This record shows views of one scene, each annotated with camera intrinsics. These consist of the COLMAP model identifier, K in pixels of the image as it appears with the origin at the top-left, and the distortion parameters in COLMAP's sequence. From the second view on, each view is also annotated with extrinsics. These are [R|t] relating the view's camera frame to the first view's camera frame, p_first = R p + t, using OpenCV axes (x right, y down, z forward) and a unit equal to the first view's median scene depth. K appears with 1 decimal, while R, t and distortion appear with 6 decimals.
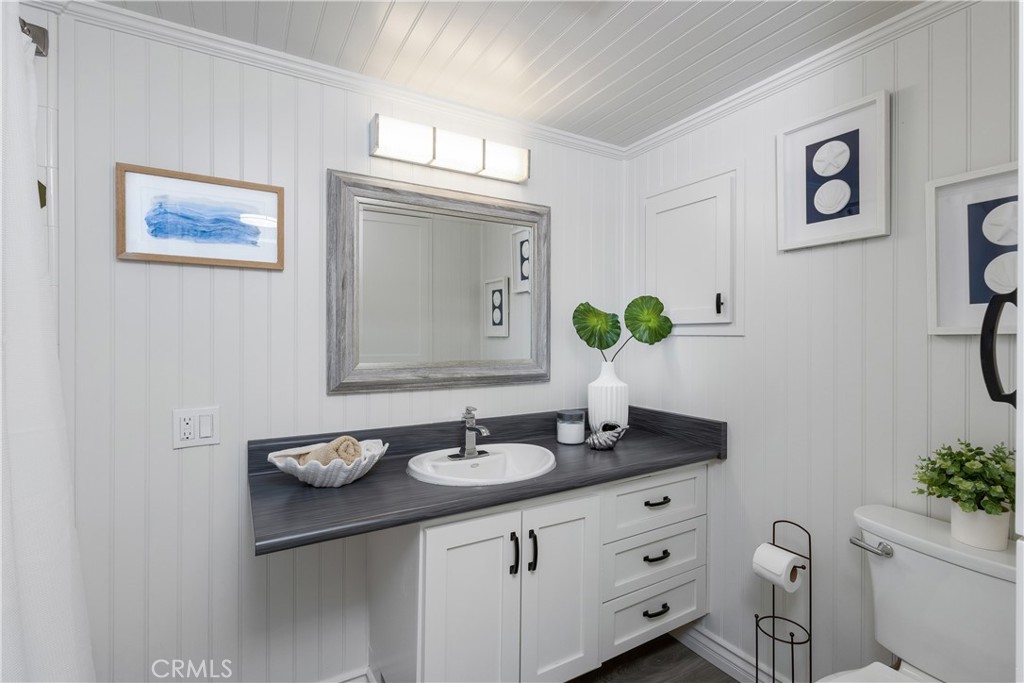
lens RADIAL K [[475.2, 0, 511.2], [0, 475.2, 338.2], [0, 0, 1]] dist [-0.001498, 0.000189]
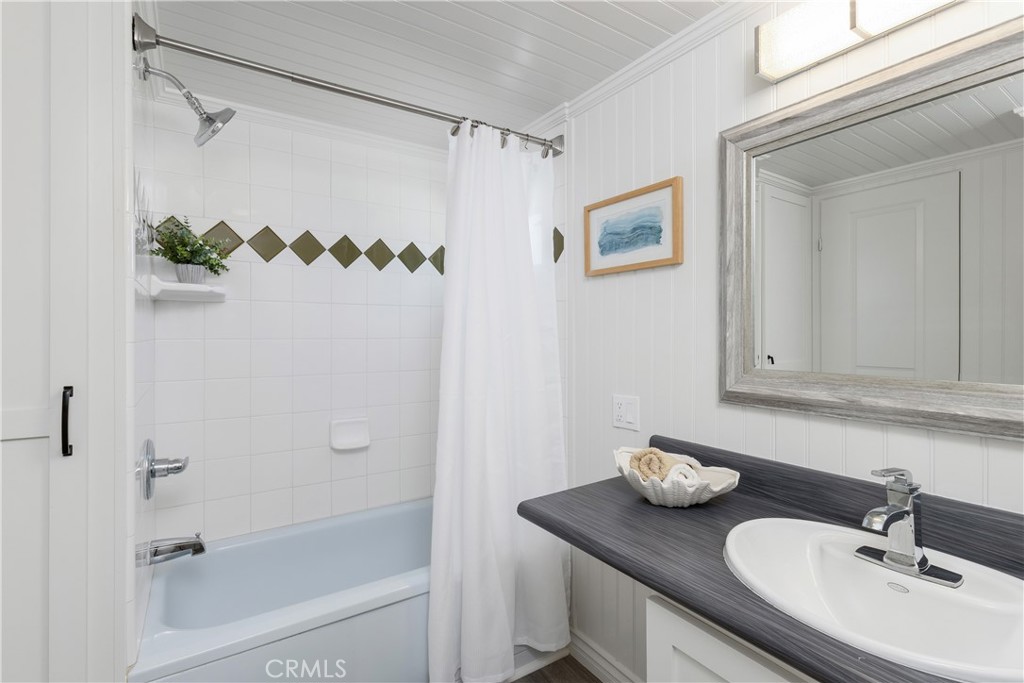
lens RADIAL K [[475.2, 0, 510.6], [0, 475.2, 338.5], [0, 0, 1]] dist [-0.001498, 0.000189]
pose [[0.056496, 0.006375, -0.998382, 0.452358], [-0.000750, 0.999980, 0.006343, -0.000355], [0.998403, 0.000391, 0.056499, 0.619832]]
